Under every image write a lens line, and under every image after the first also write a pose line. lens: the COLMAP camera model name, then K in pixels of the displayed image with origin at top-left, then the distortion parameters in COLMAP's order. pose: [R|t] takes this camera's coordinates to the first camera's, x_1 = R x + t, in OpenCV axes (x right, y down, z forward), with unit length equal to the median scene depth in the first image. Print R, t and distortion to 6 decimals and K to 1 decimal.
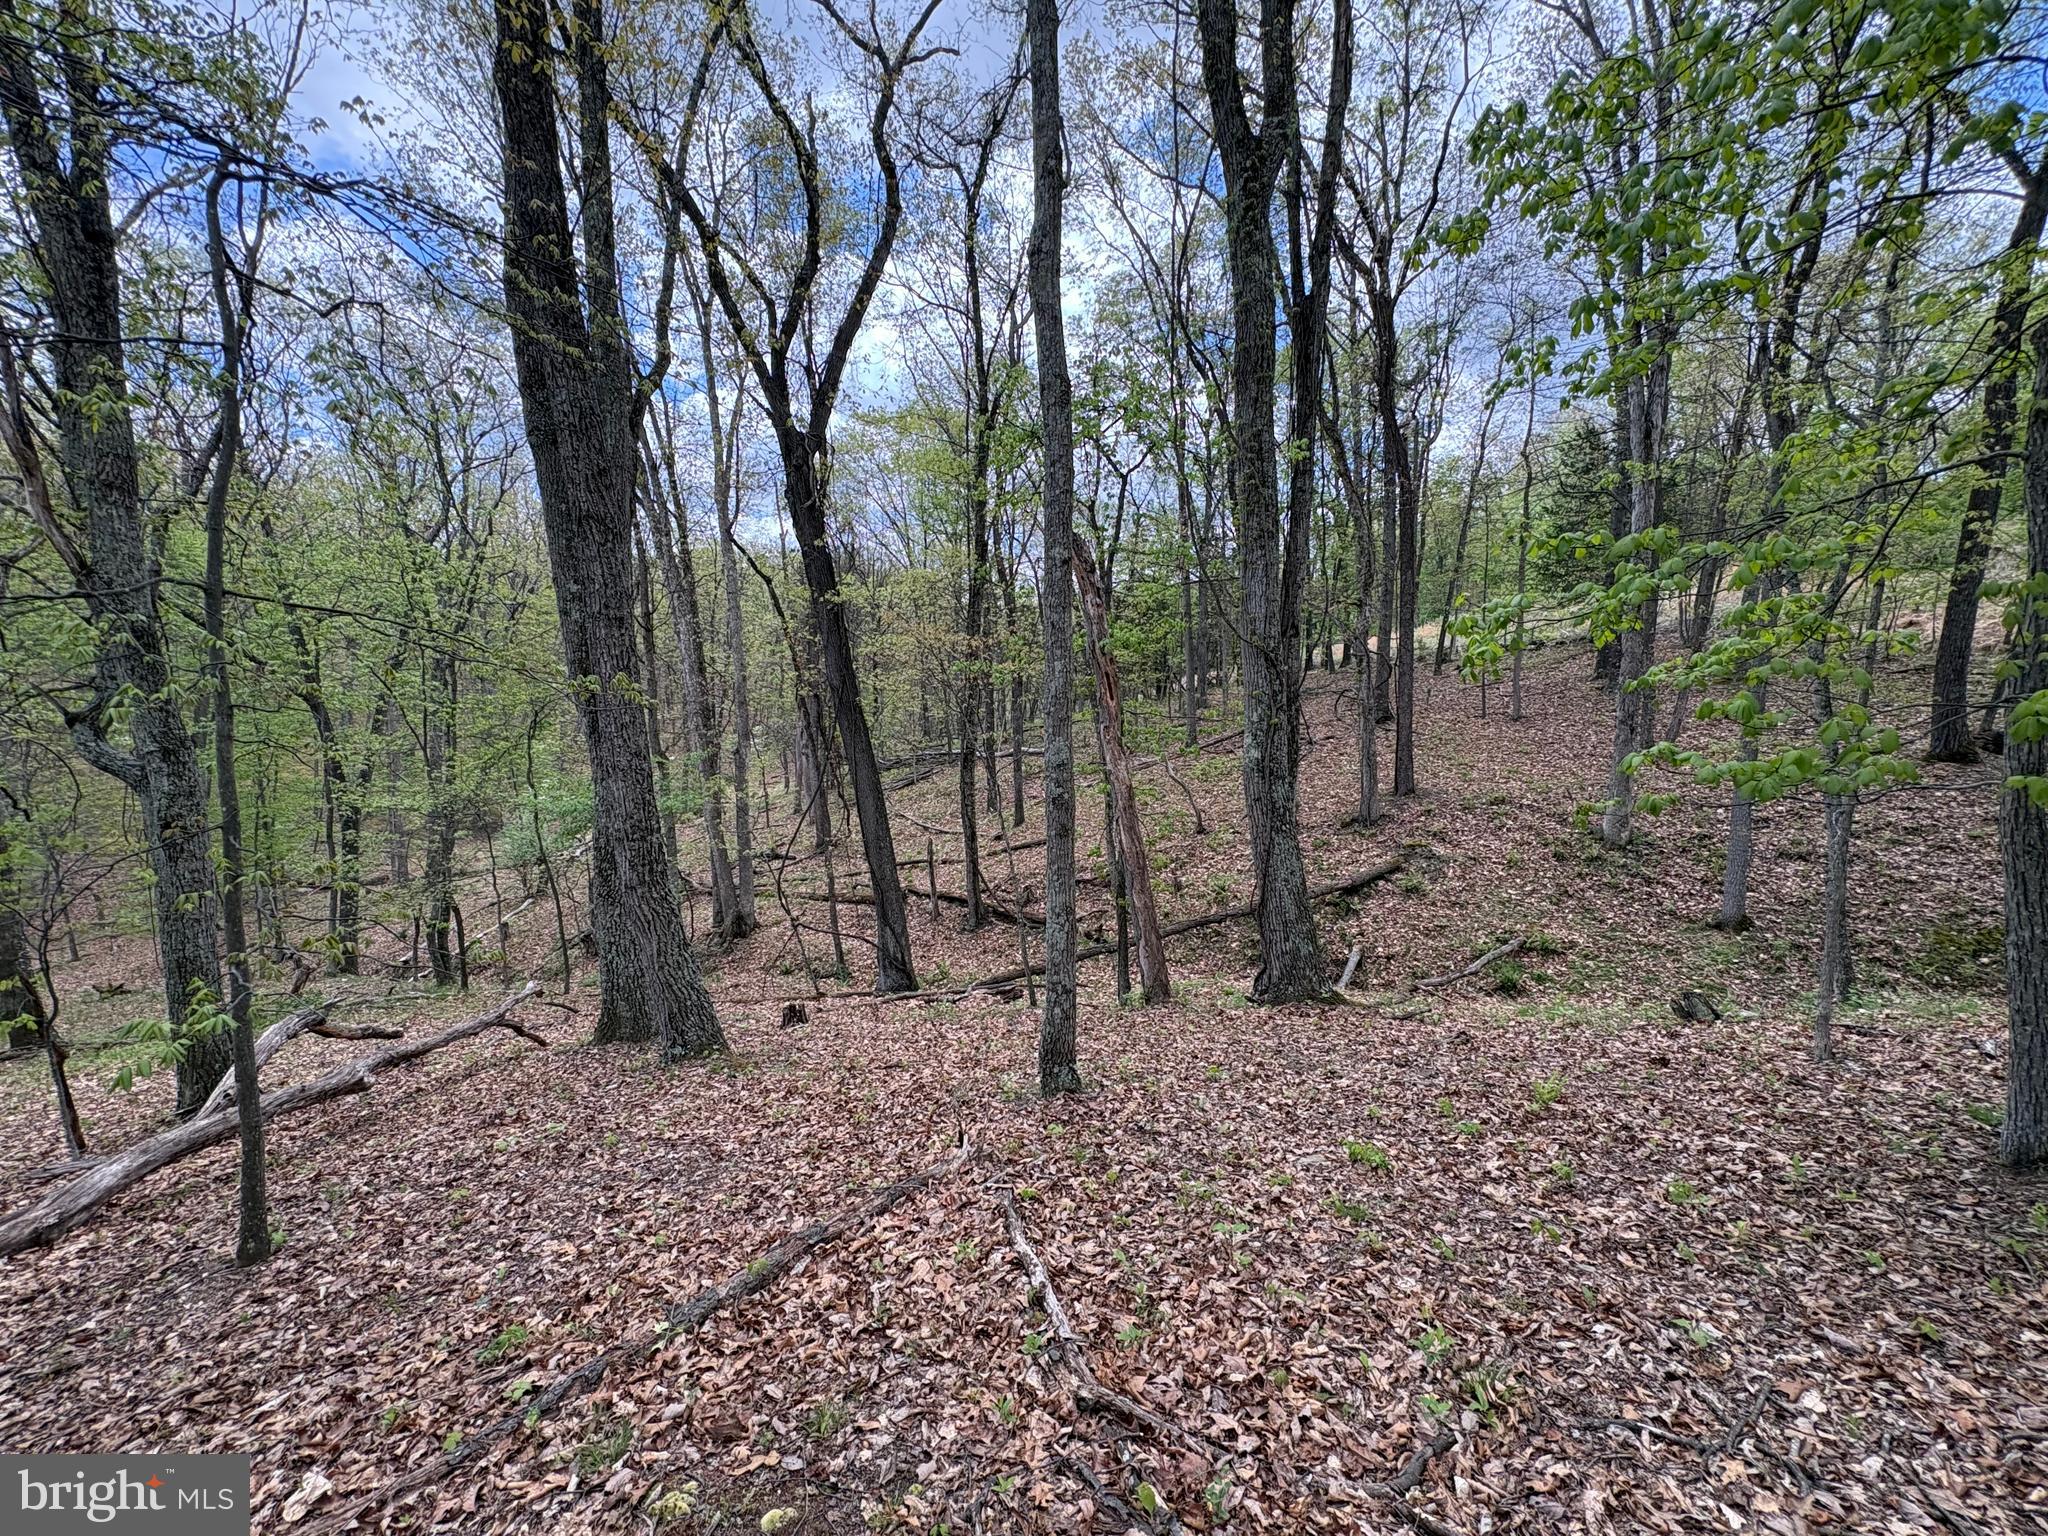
lens RADIAL K [[814.3, 0, 1024.0], [0, 814.3, 768.0], [0, 0, 1]] dist [-0.001222, 0.000007]
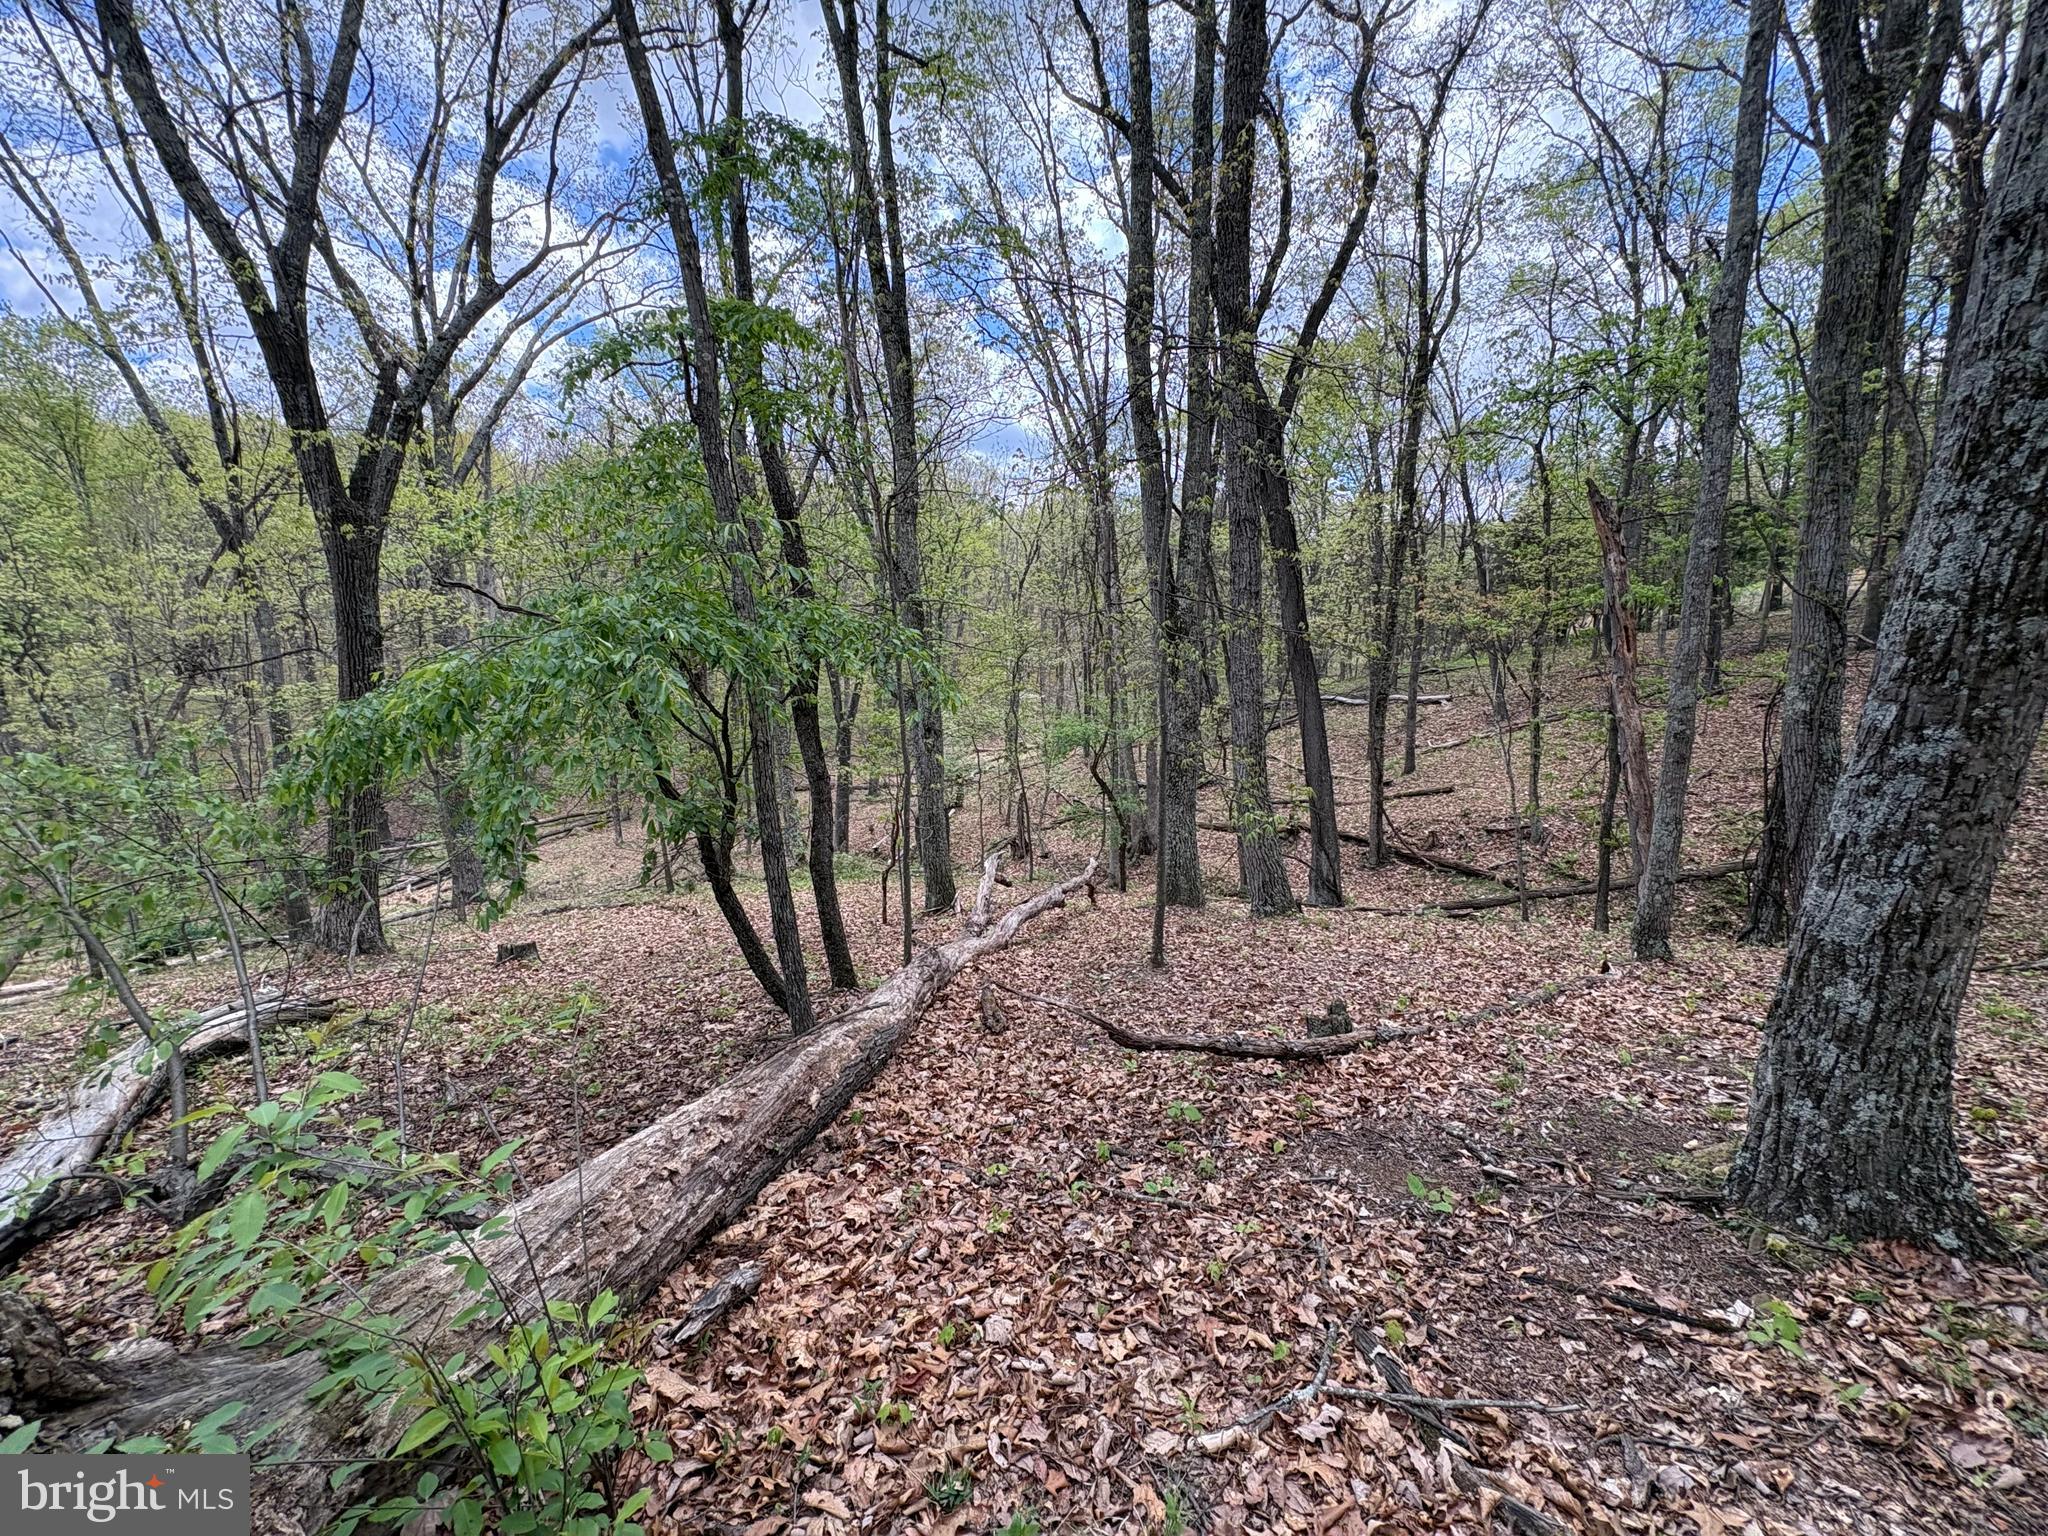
lens RADIAL K [[809.0, 0, 1024.0], [0, 809.0, 768.0], [0, 0, 1]] dist [-0.001071, -0.000078]
pose [[0.925011, 0.057999, -0.375488, -0.119382], [-0.031943, 0.996653, 0.075256, 0.007491], [0.378596, -0.057618, 0.923767, -0.160273]]
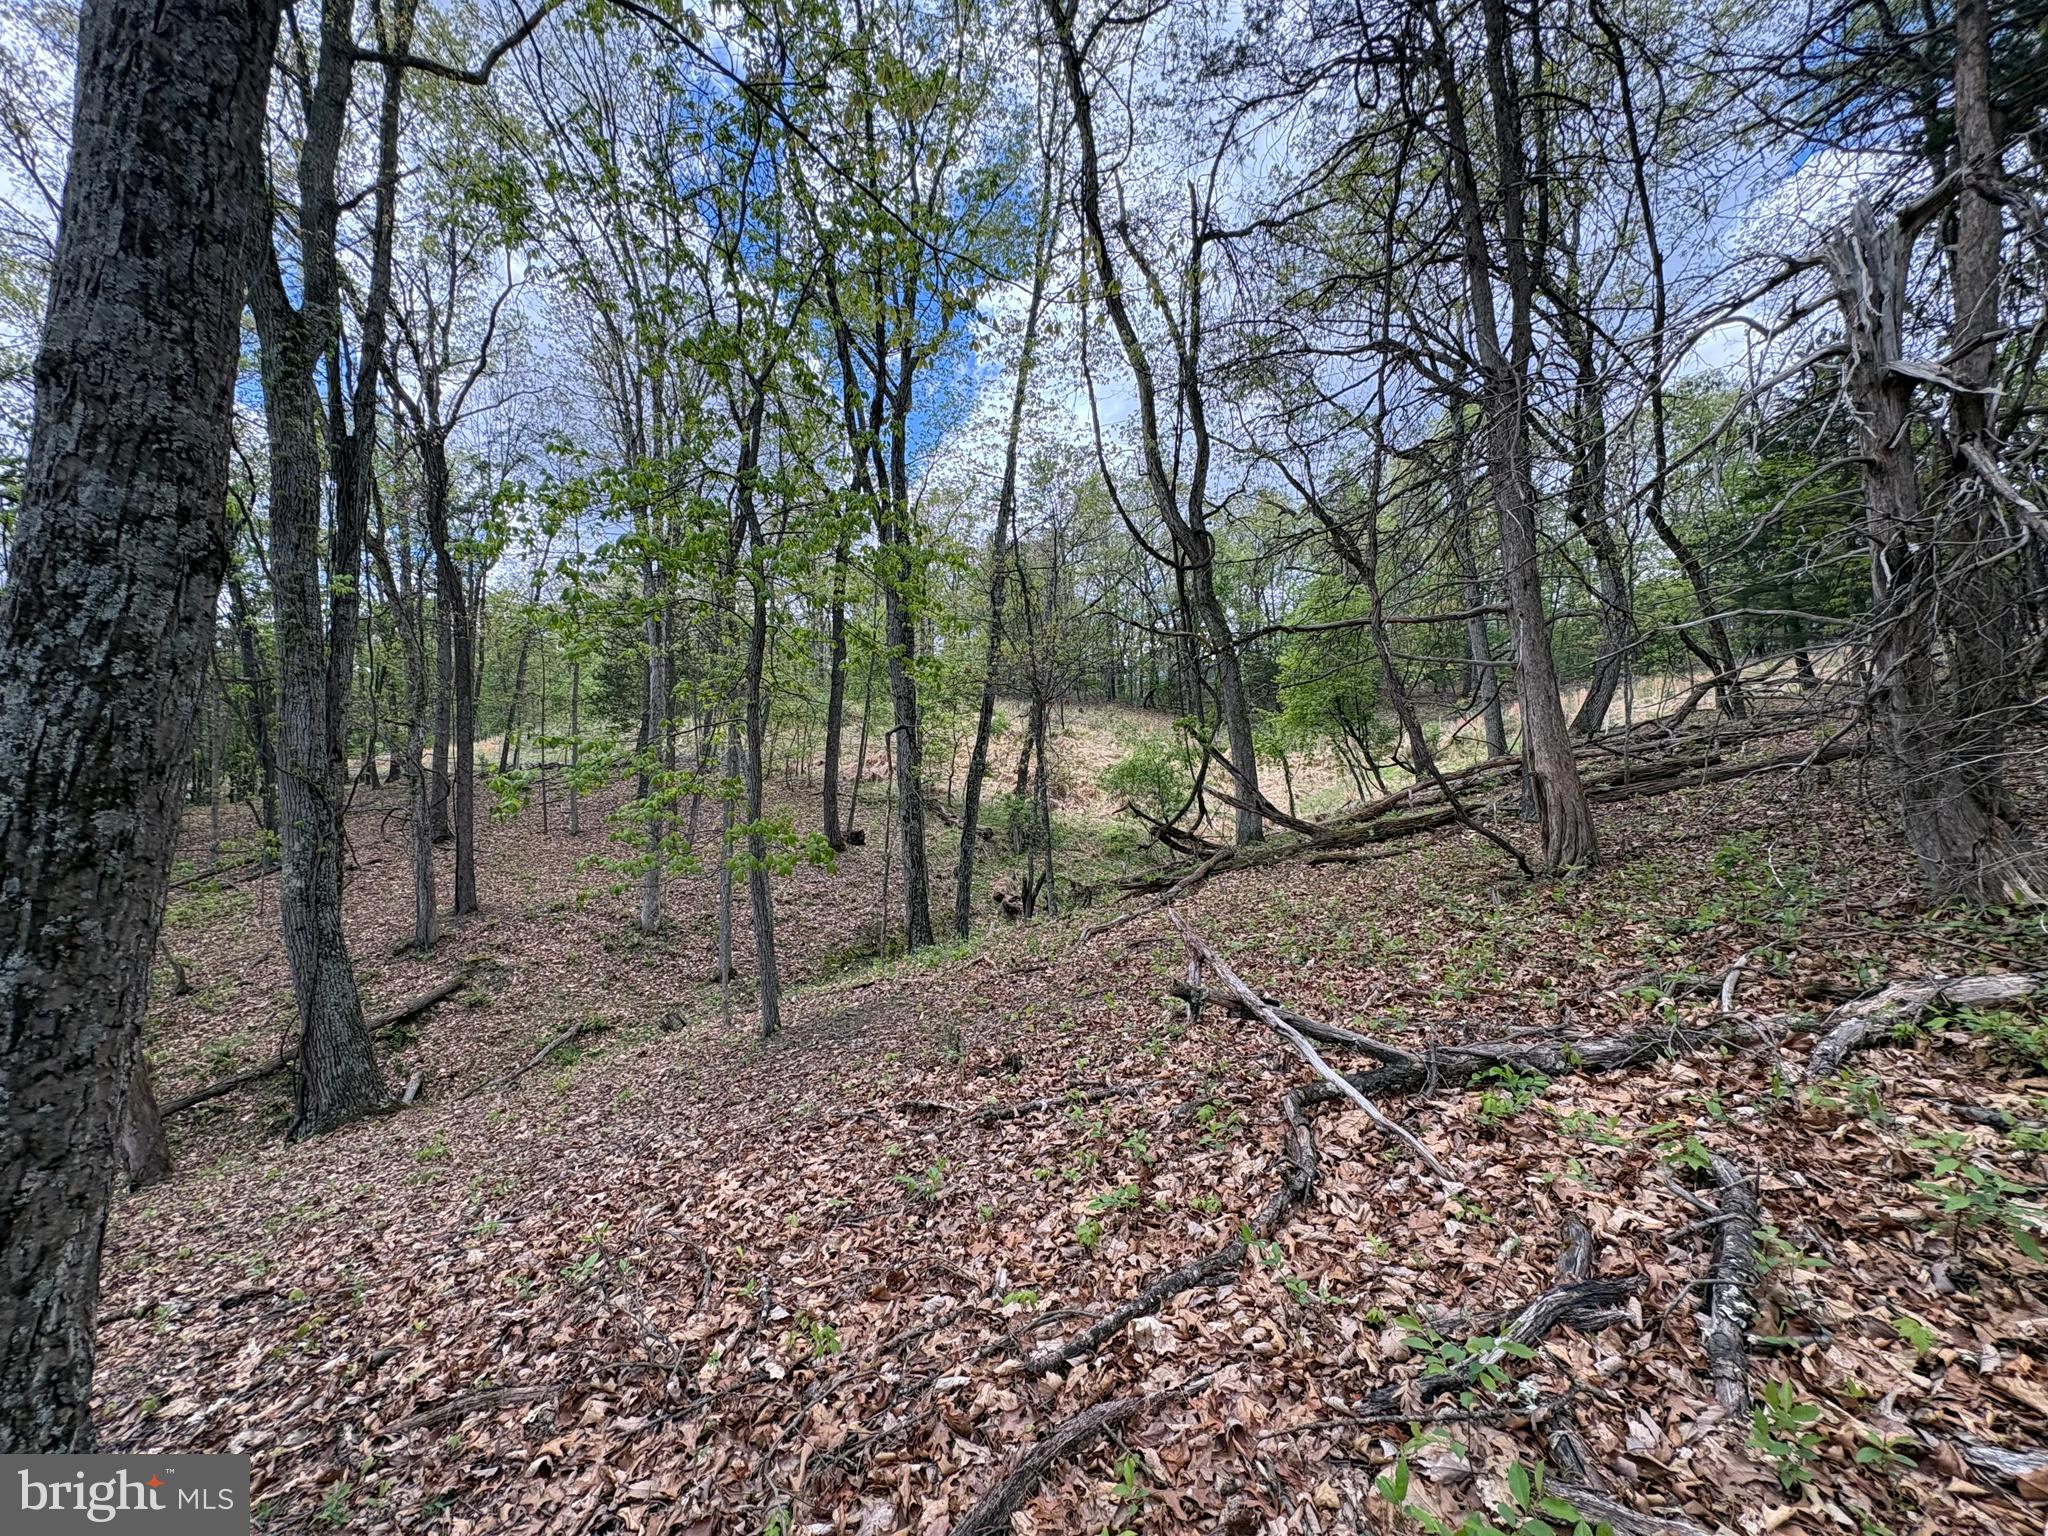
lens RADIAL K [[814.3, 0, 1024.0], [0, 814.3, 768.0], [0, 0, 1]] dist [-0.001222, 0.000007]
pose [[0.510105, 0.032452, 0.859500, -0.063107], [0.085858, 0.992376, -0.088425, 0.003537], [-0.855816, 0.118900, 0.503429, -0.144717]]
